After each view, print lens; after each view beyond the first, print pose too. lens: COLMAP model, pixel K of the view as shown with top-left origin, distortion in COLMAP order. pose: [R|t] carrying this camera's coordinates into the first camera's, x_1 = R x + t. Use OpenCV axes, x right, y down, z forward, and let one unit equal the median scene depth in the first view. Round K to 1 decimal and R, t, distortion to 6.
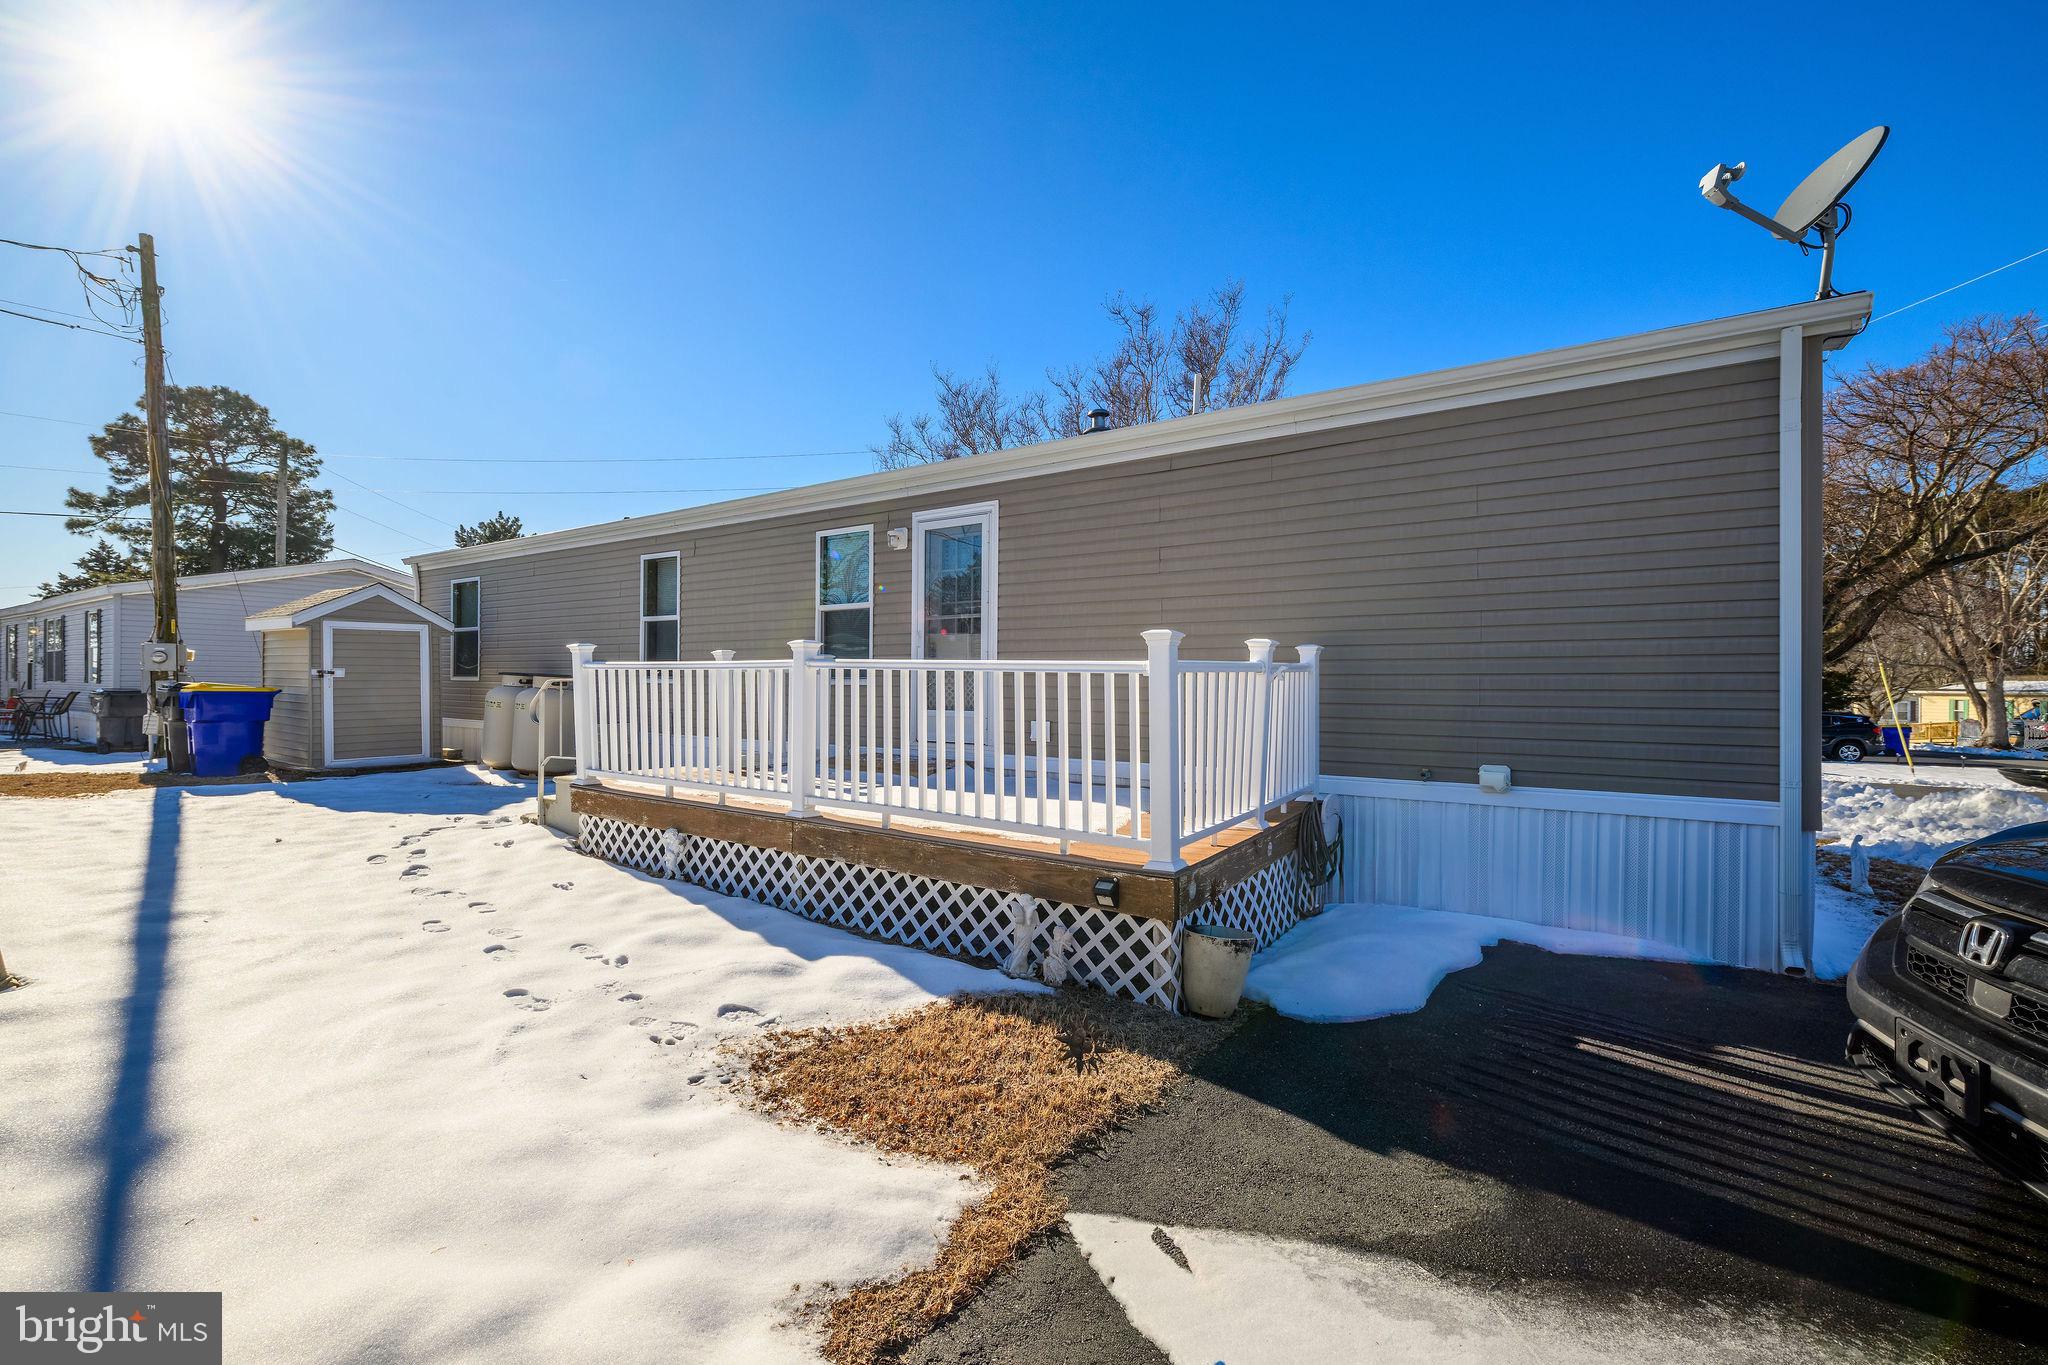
lens RADIAL K [[833.9, 0, 1017.6], [0, 833.9, 671.9], [0, 0, 1]] dist [-0.001292, -0.000257]
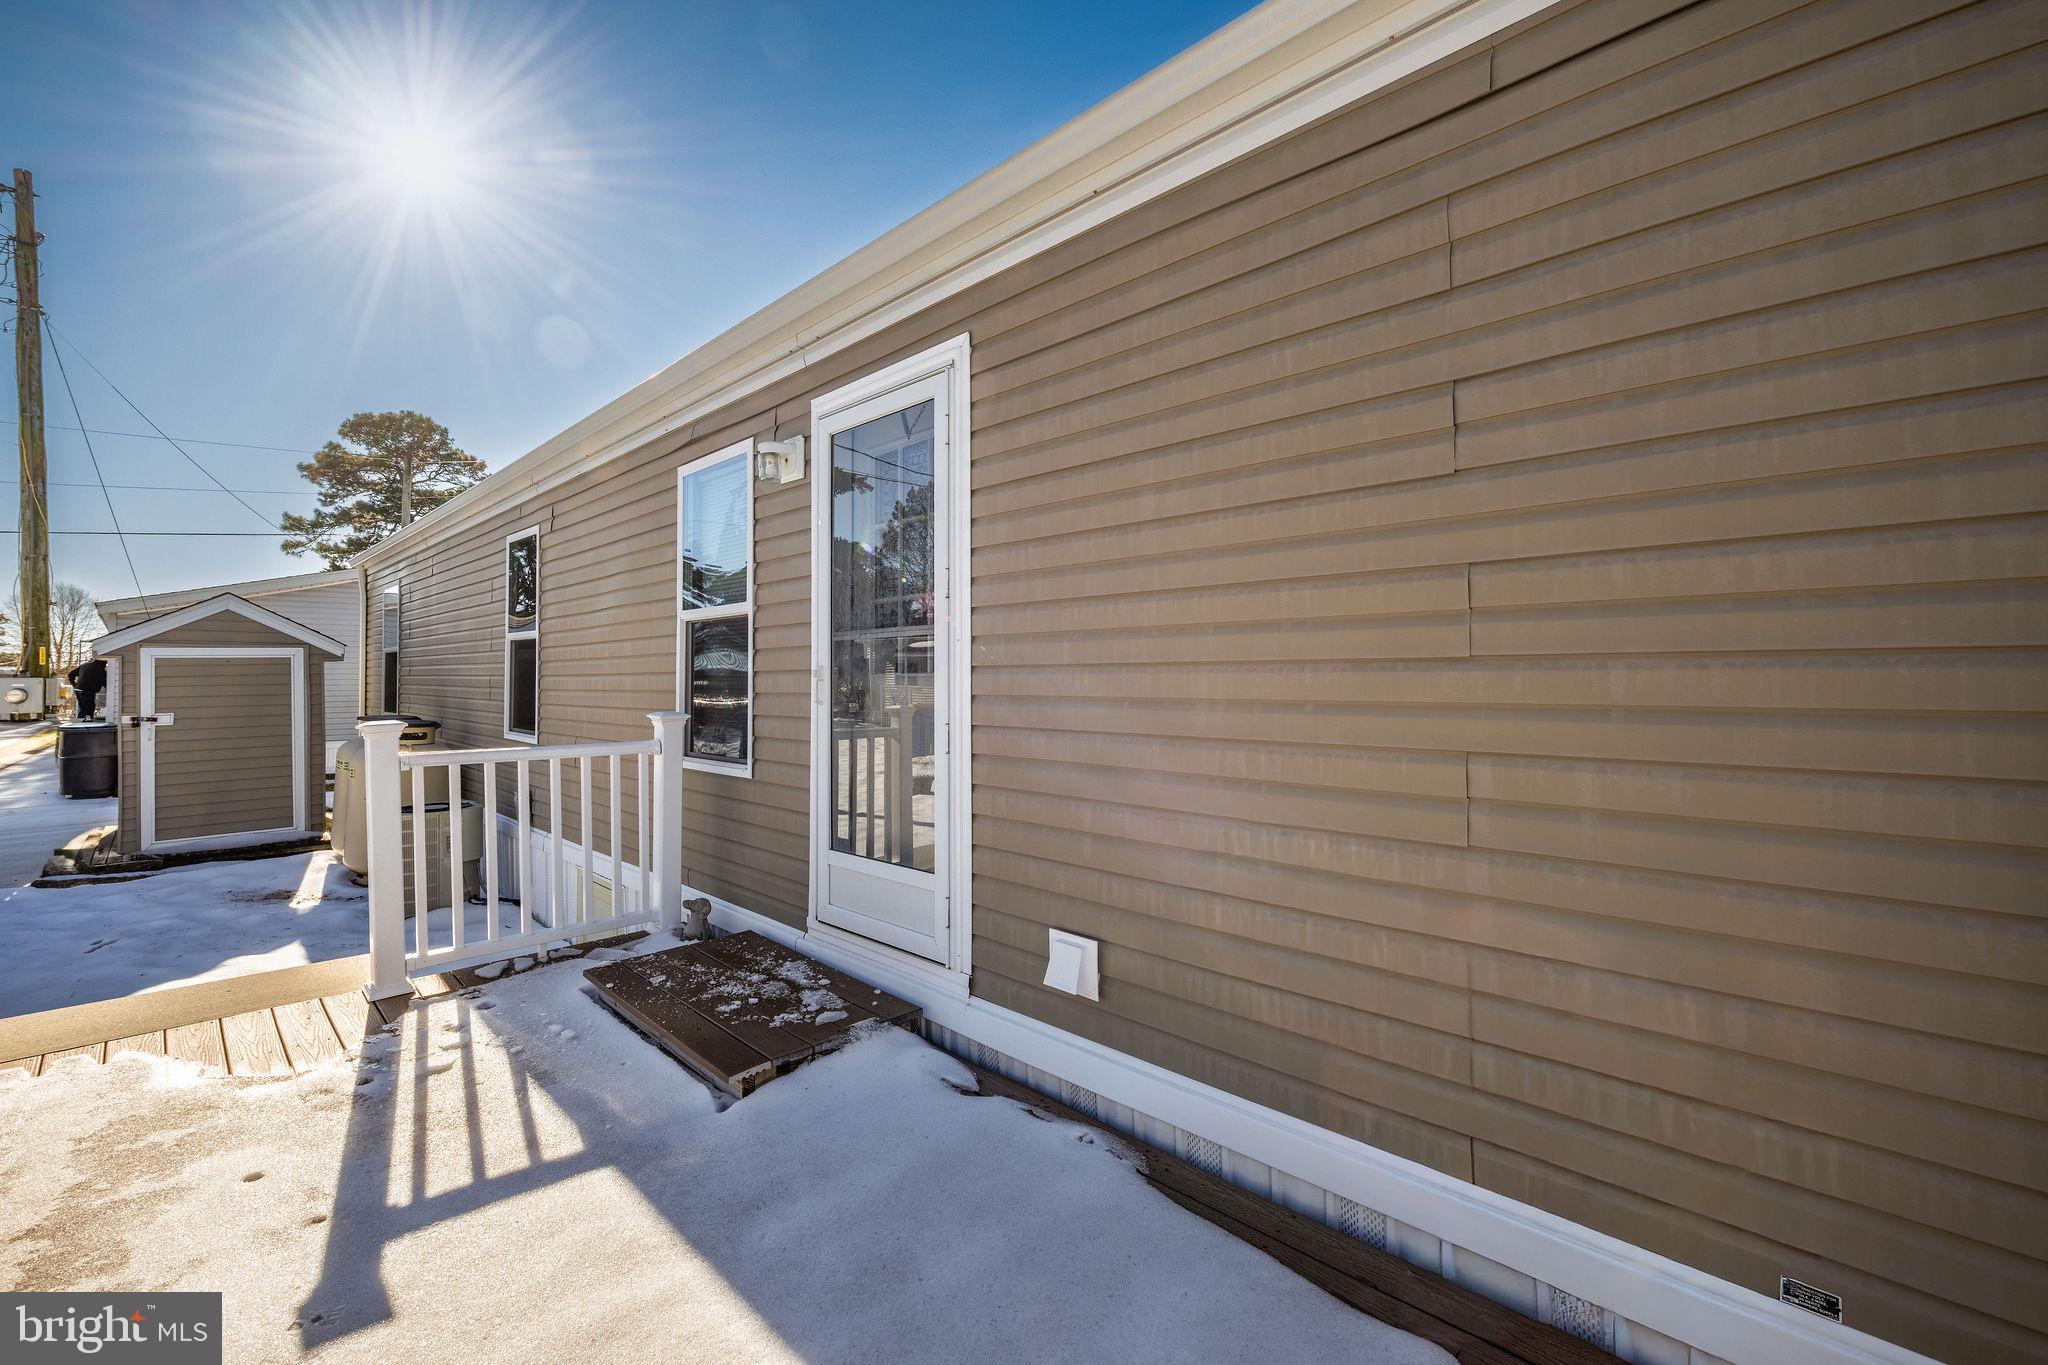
lens RADIAL K [[833.9, 0, 1017.6], [0, 833.9, 671.9], [0, 0, 1]] dist [-0.001292, -0.000257]
pose [[0.982067, -0.014843, -0.187945, 0.048582], [0.017570, 0.999763, 0.012852, -0.036141], [0.187710, -0.015923, 0.982095, 0.428861]]
